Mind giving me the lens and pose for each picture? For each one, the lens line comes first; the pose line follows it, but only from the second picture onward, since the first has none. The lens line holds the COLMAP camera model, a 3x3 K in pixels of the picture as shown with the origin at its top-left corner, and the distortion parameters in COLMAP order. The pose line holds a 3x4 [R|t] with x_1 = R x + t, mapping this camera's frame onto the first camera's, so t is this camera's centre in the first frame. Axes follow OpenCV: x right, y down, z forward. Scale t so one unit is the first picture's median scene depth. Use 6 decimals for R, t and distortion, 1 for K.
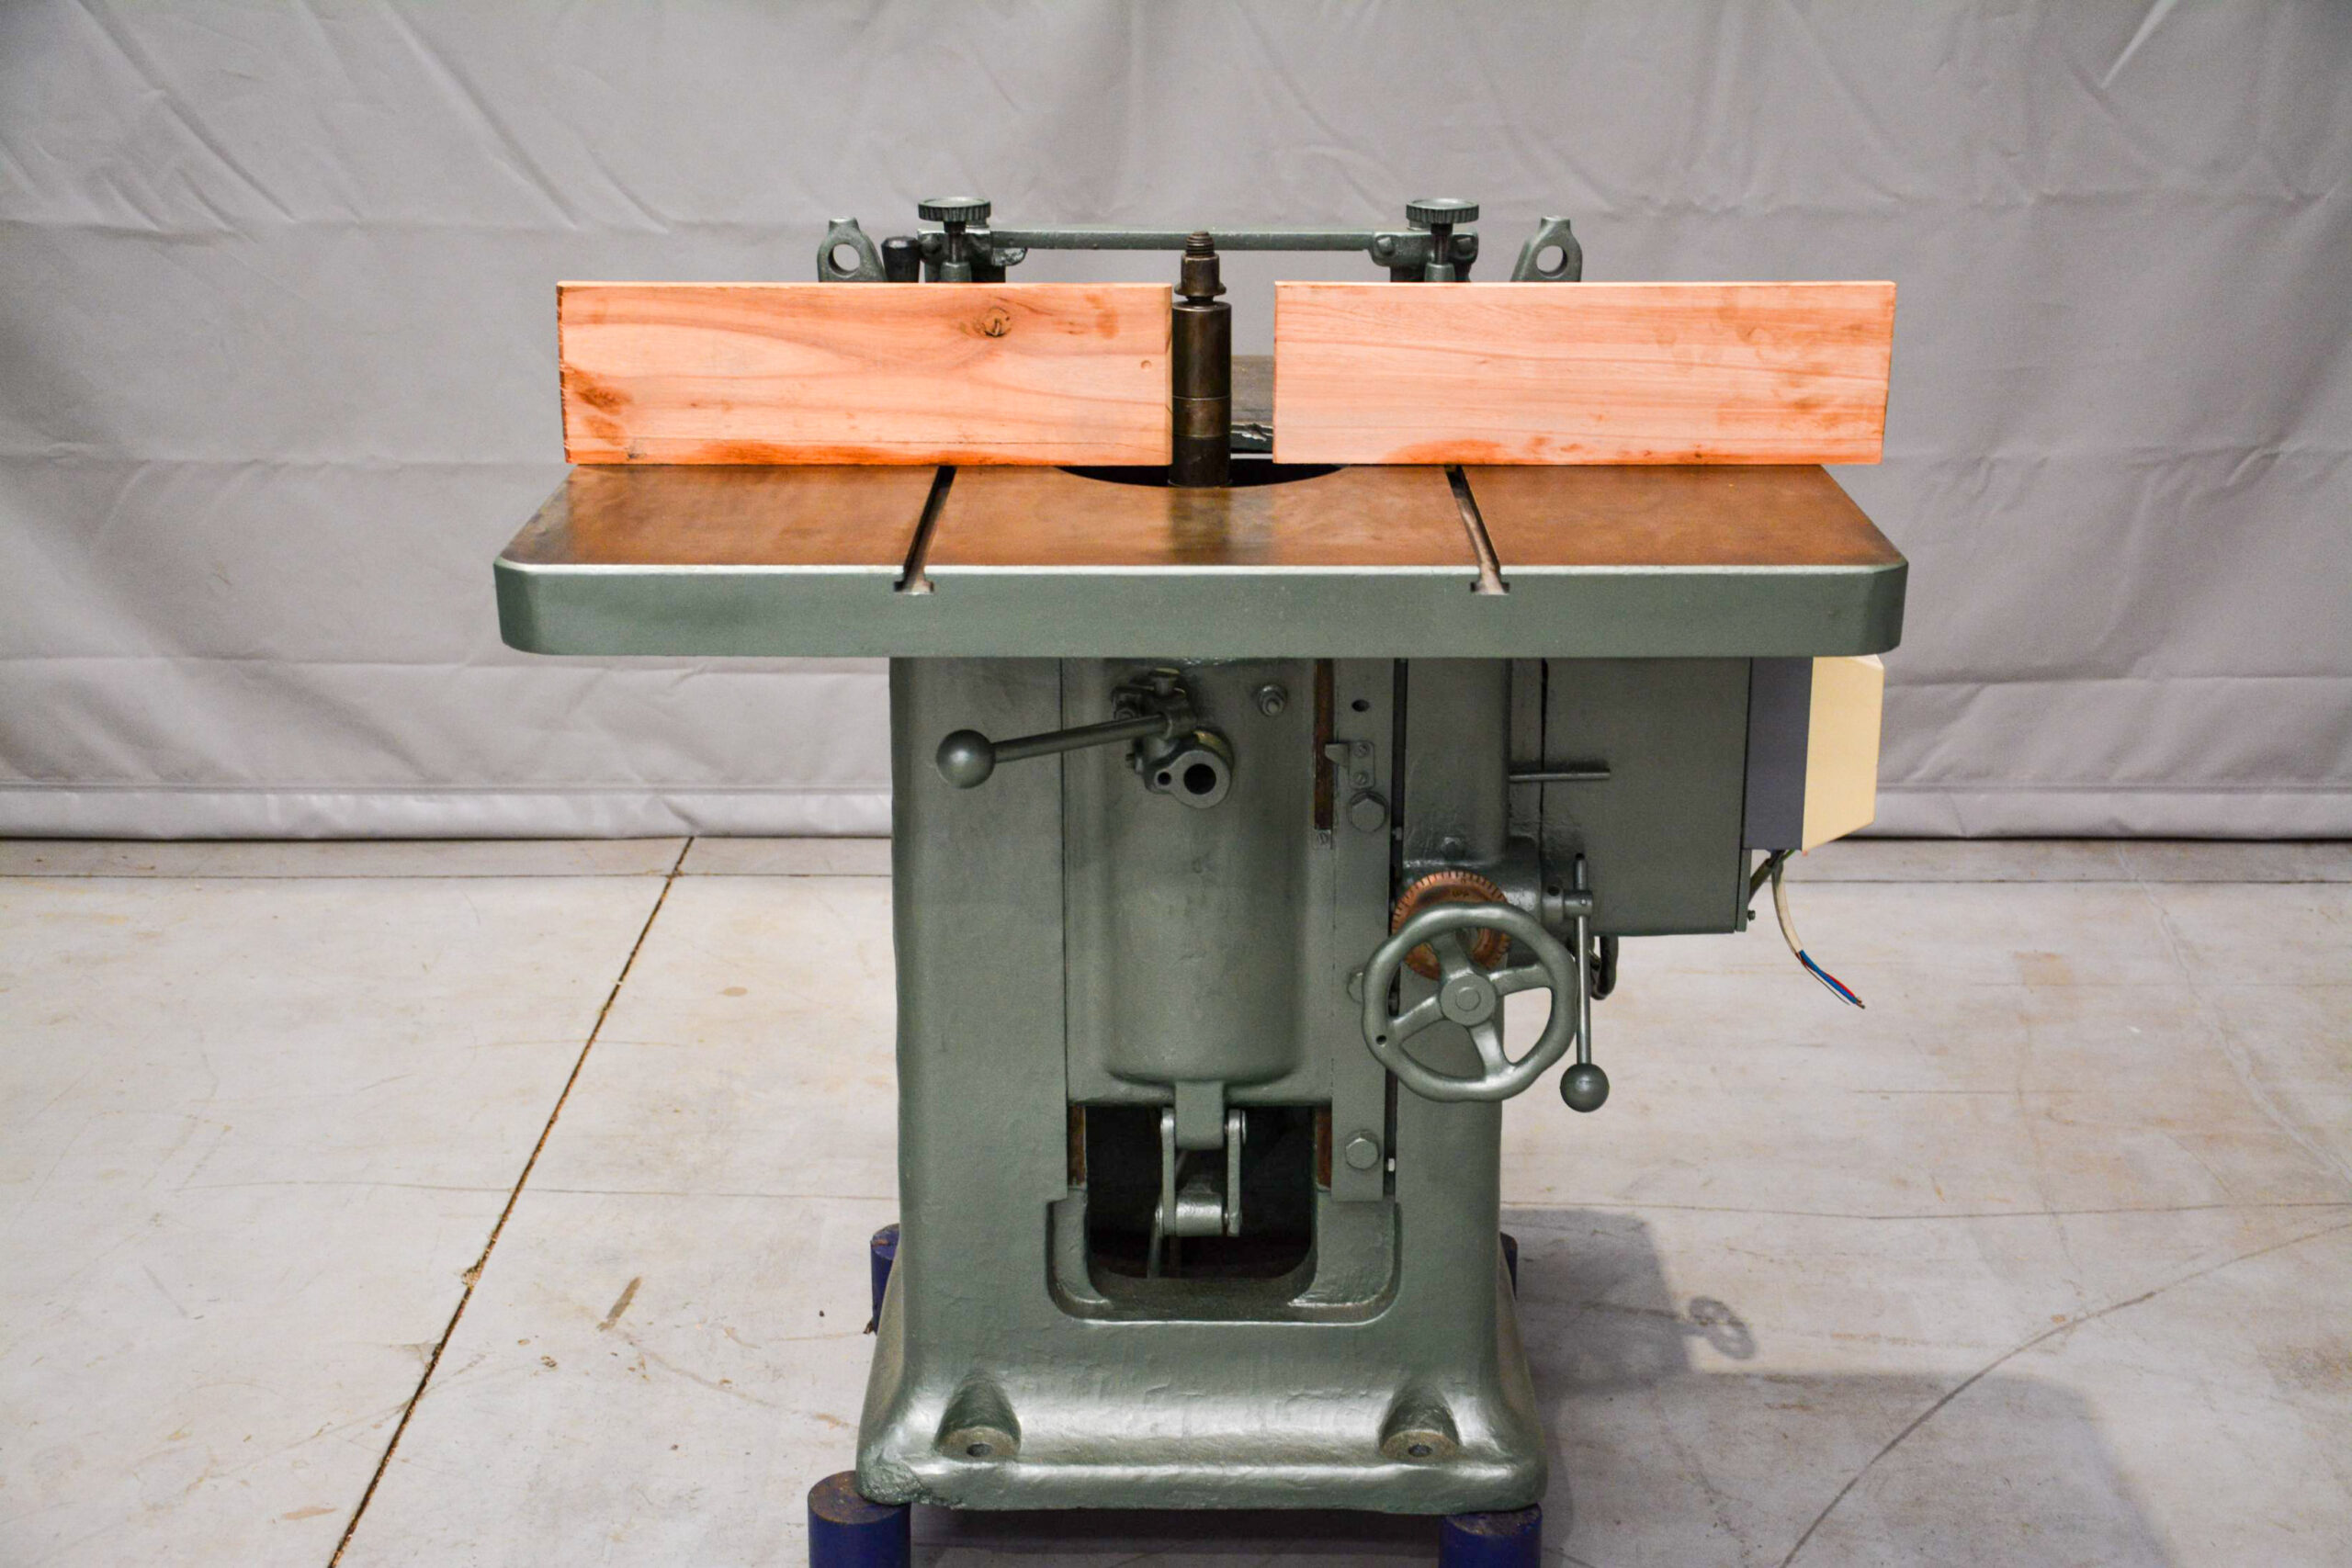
lens RADIAL K [[3110.9, 0, 1290.5], [0, 3110.9, 856.2], [0, 0, 1]] dist [0.111318, 0.000000]
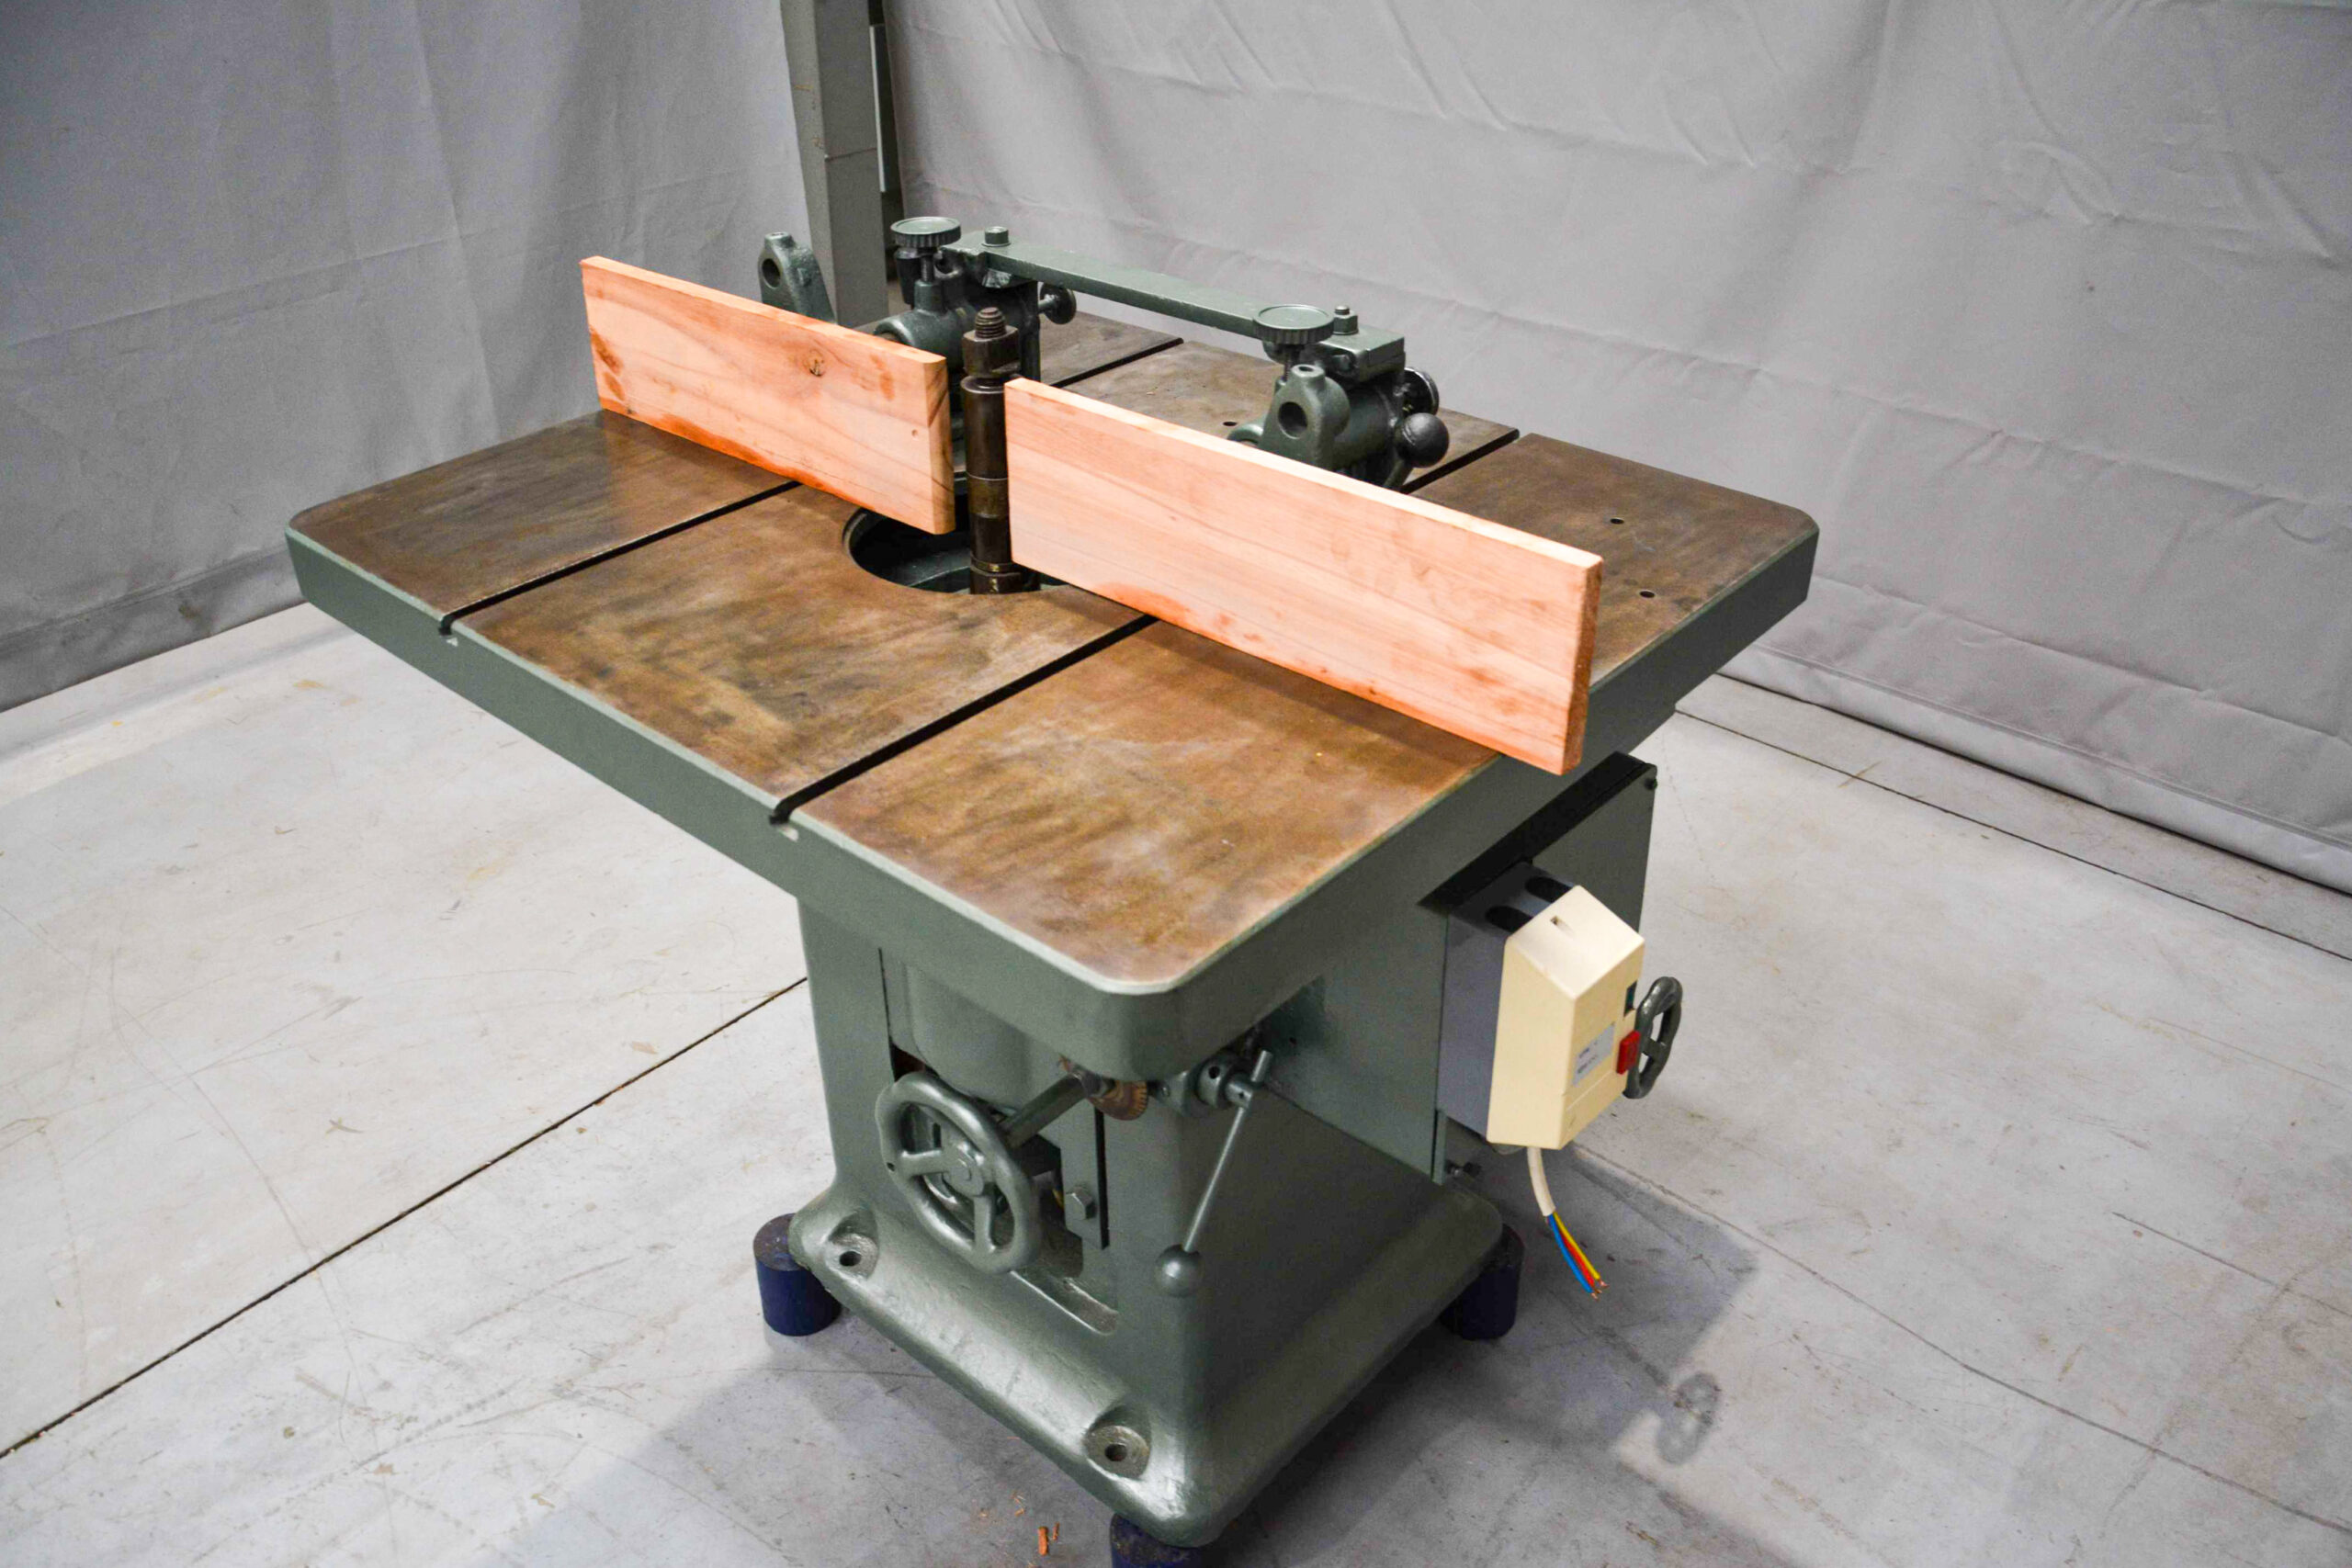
lens RADIAL K [[1917.8, 0, 1159.0], [0, 1917.8, 779.3], [0, 0, 1]] dist [-0.148035, 0.080864]
pose [[0.739664, 0.337870, -0.582015, 0.302319], [-0.214825, 0.938131, 0.271588, -0.179267], [0.637768, -0.075853, 0.766484, 0.444272]]
